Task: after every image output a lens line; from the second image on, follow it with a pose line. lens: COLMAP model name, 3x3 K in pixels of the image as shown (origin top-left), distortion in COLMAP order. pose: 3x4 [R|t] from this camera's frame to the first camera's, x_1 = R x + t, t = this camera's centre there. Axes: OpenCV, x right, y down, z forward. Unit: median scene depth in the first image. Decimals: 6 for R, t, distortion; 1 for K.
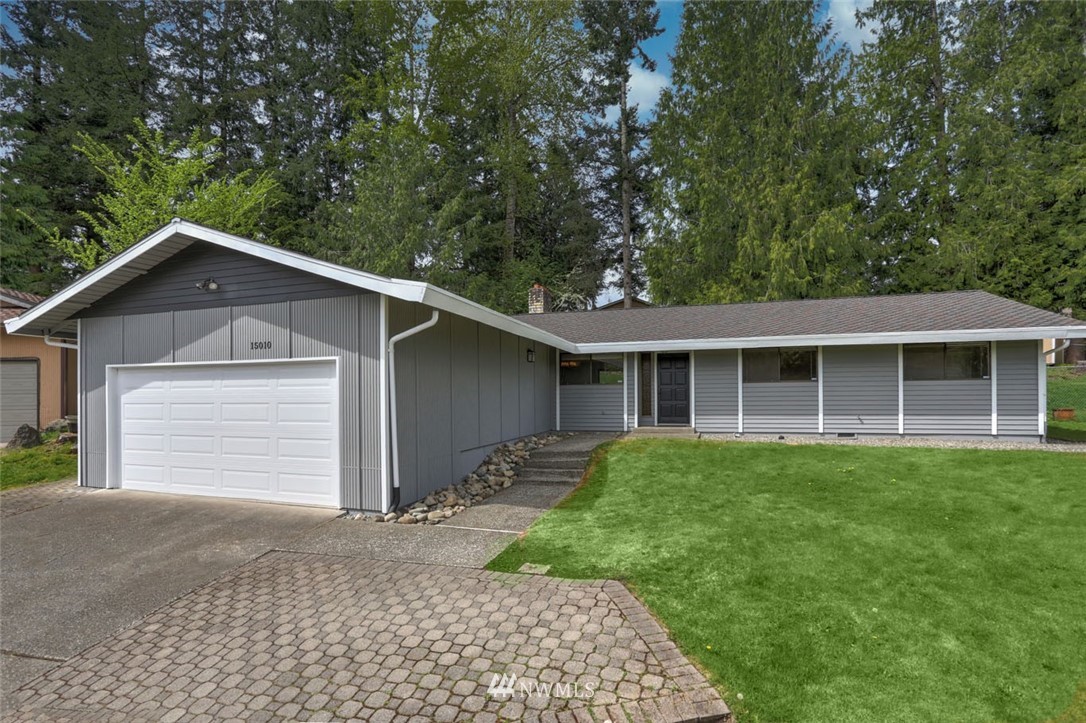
lens RADIAL K [[526.7, 0, 540.1], [0, 526.7, 360.6], [0, 0, 1]] dist [-0.044513, 0.015441]
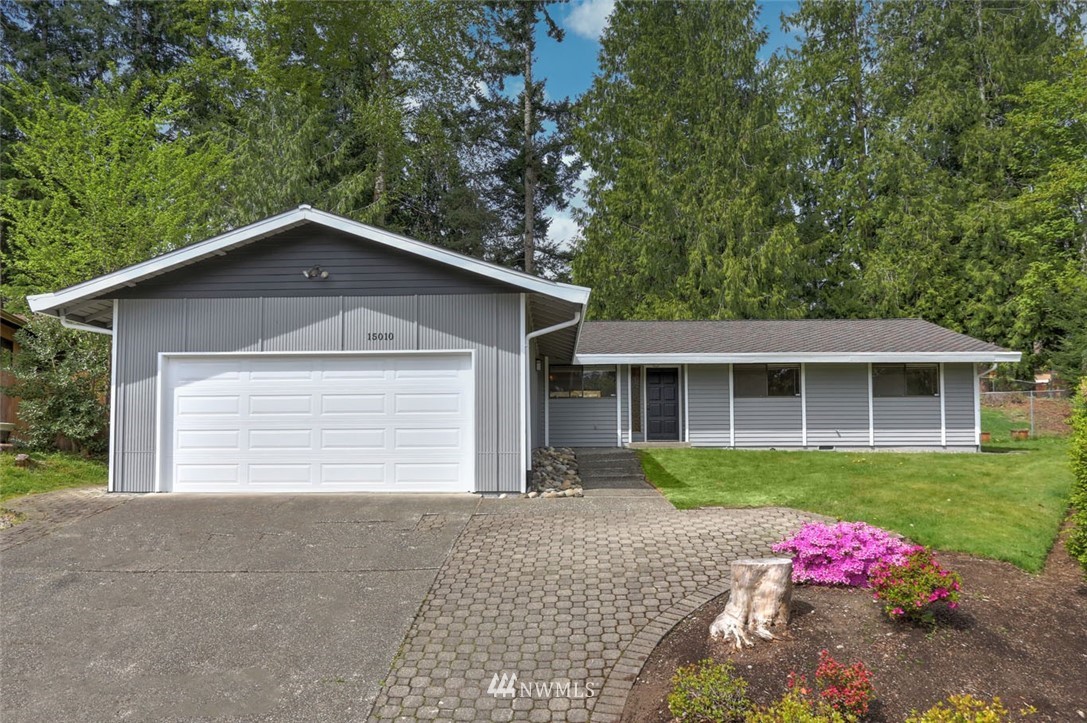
lens RADIAL K [[708.4, 0, 543.6], [0, 708.4, 359.5], [0, 0, 1]] dist [-0.035224, 0.000832]
pose [[0.963054, 0.033482, 0.267217, -0.175069], [-0.021069, 0.998567, -0.049185, 0.022280], [-0.268481, 0.041738, 0.962380, -0.118130]]
